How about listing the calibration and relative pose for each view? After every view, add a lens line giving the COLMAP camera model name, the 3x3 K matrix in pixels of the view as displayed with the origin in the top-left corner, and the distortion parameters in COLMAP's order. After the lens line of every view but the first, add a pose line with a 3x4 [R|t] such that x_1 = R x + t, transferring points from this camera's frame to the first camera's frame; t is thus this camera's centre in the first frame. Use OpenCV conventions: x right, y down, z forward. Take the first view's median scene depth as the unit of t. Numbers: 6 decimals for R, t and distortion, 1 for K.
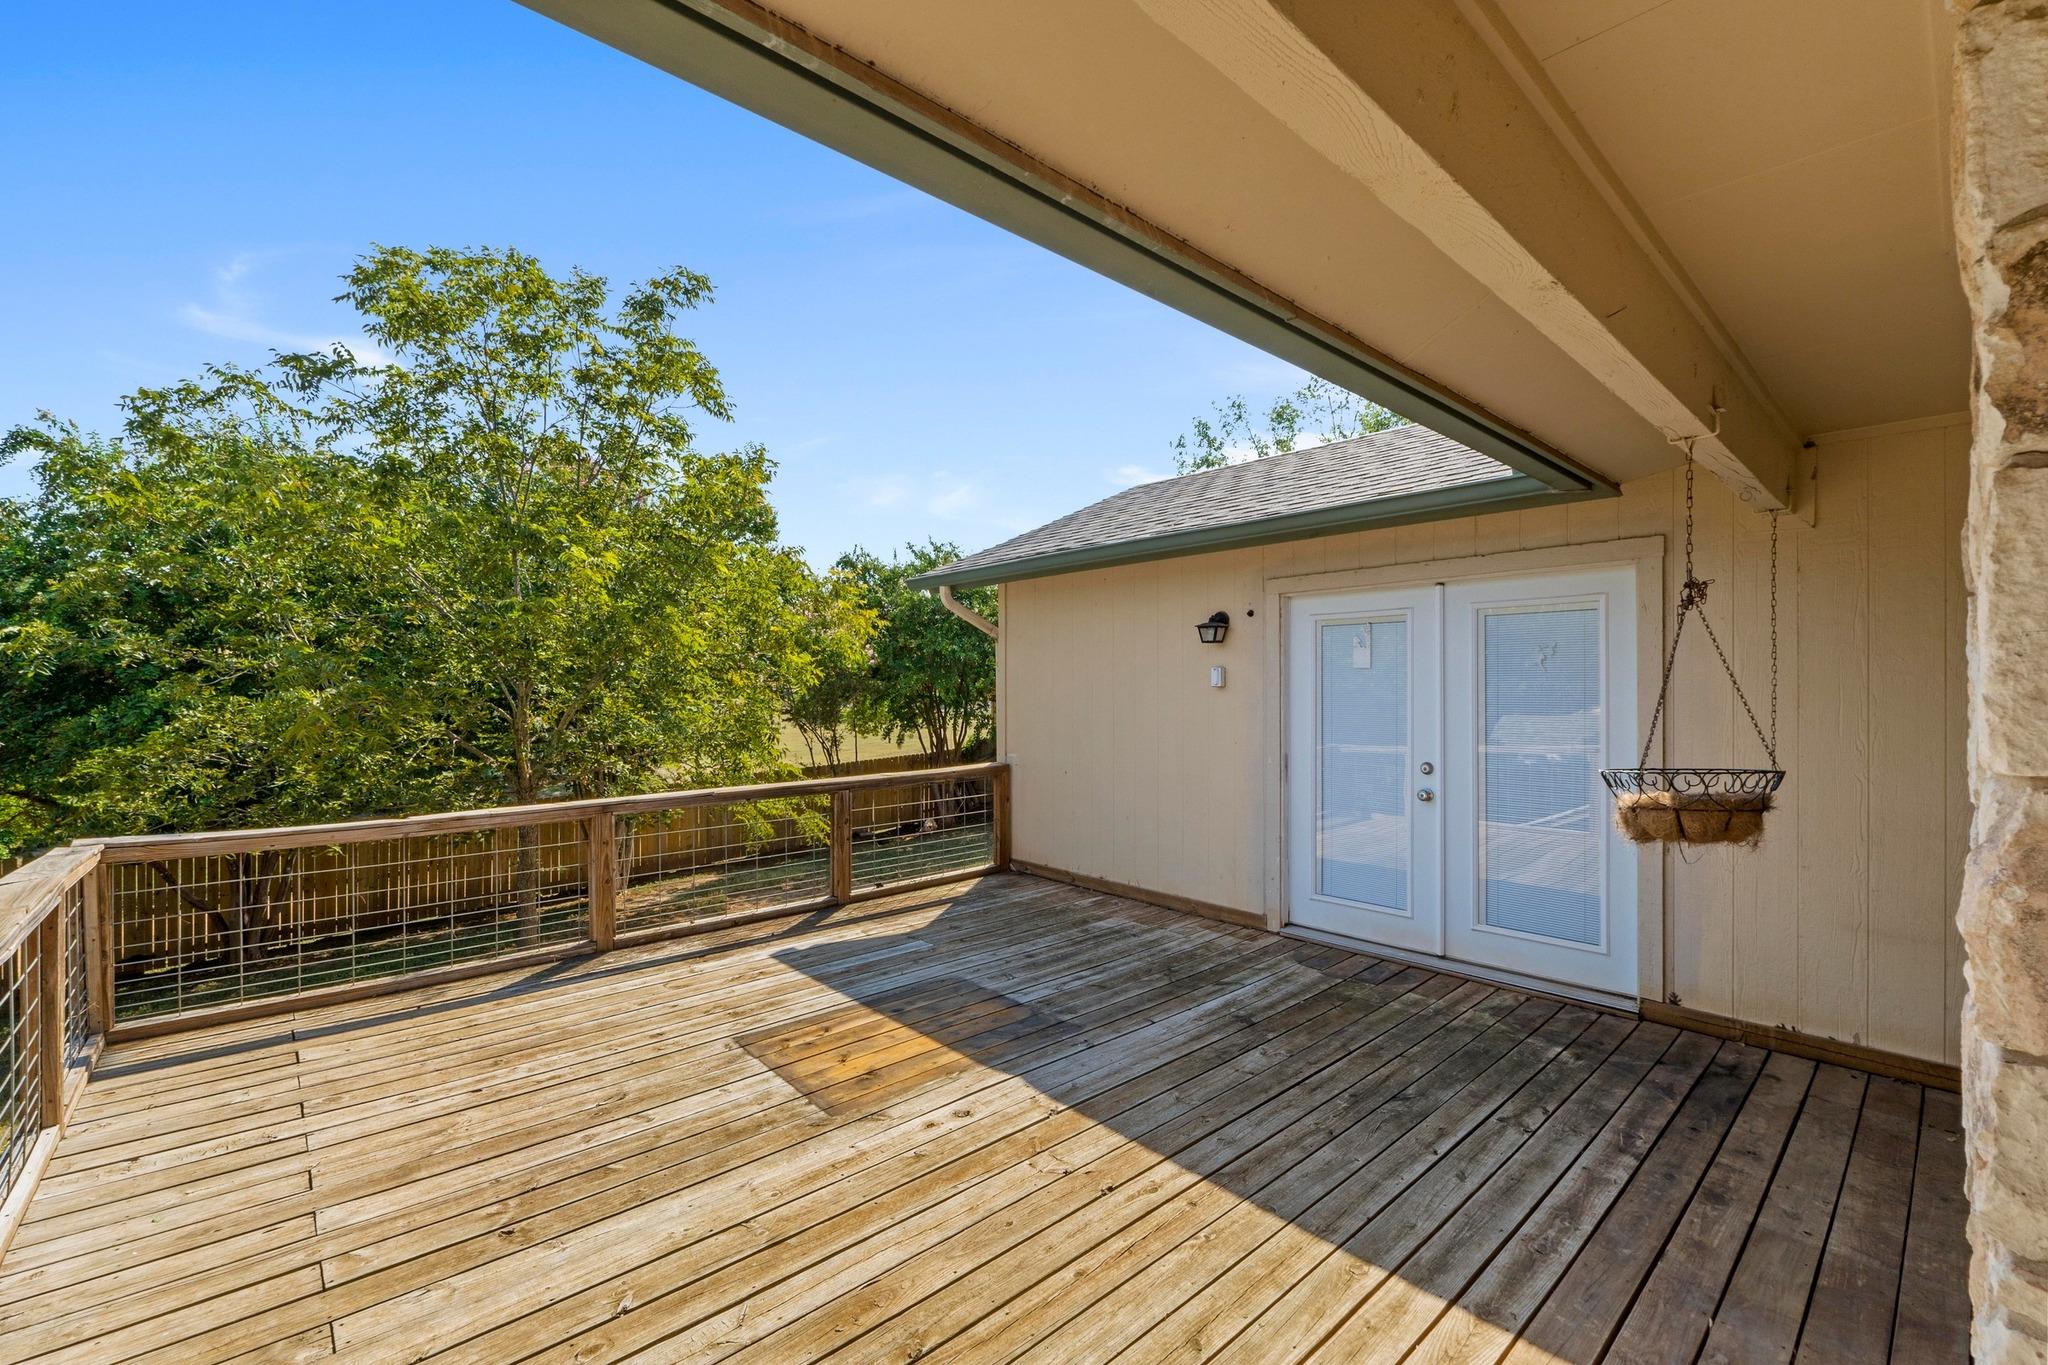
lens RADIAL K [[869.6, 0, 1005.6], [0, 869.6, 686.1], [0, 0, 1]] dist [-0.005328, -0.000914]
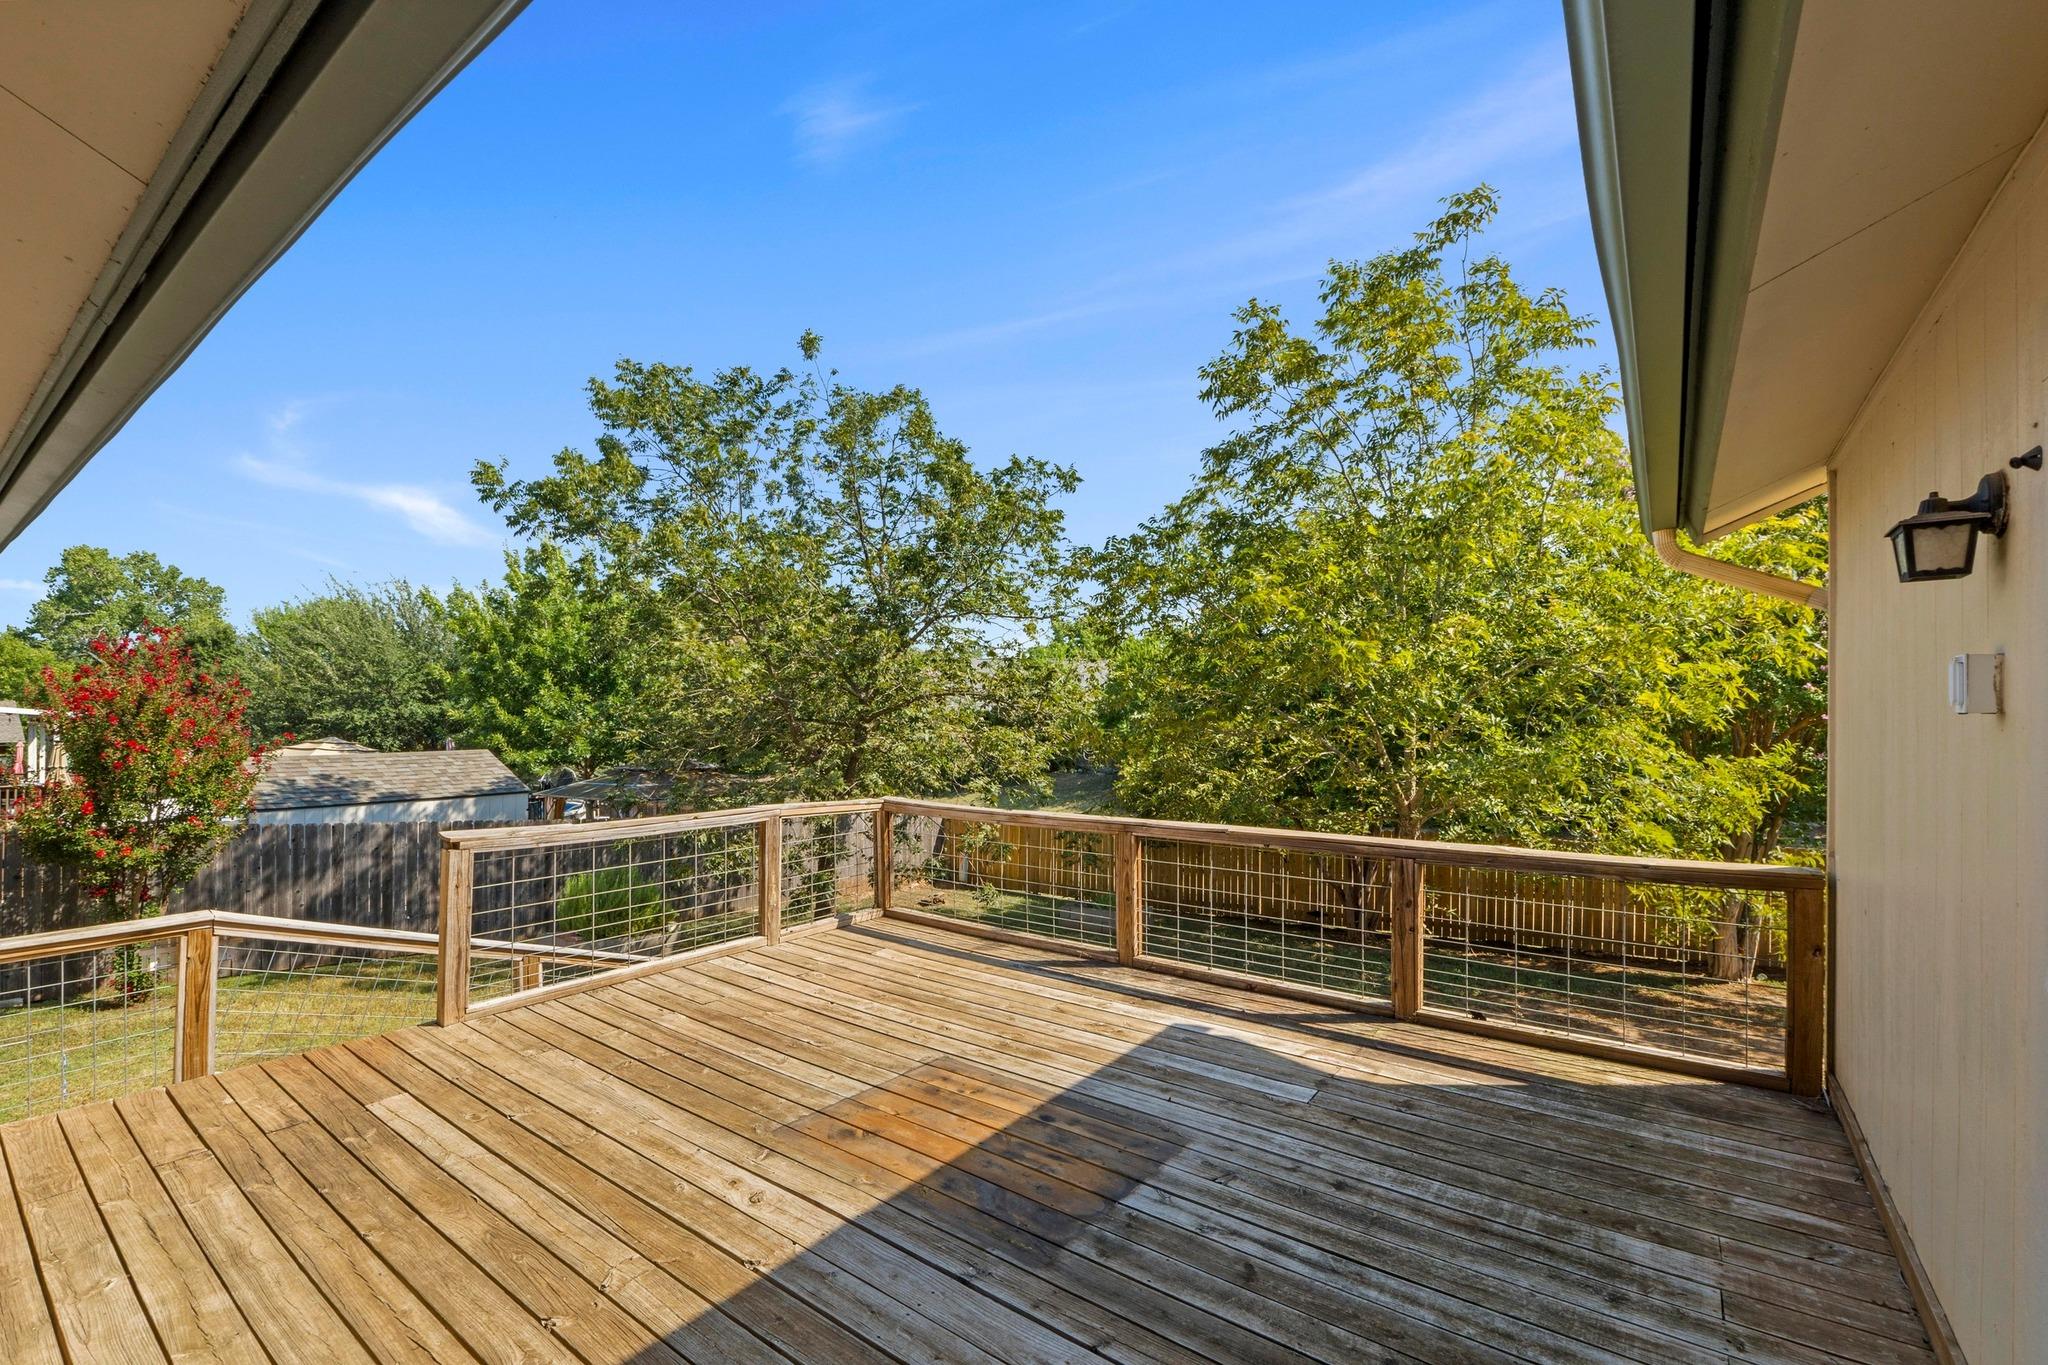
lens RADIAL K [[869.6, 0, 1010.3], [0, 869.6, 694.8], [0, 0, 1]] dist [-0.005328, -0.000914]
pose [[0.205189, -0.015354, -0.978602, 0.574210], [-0.002936, 0.999863, -0.016304, 0.000797], [0.978718, 0.006219, 0.205115, 0.711798]]
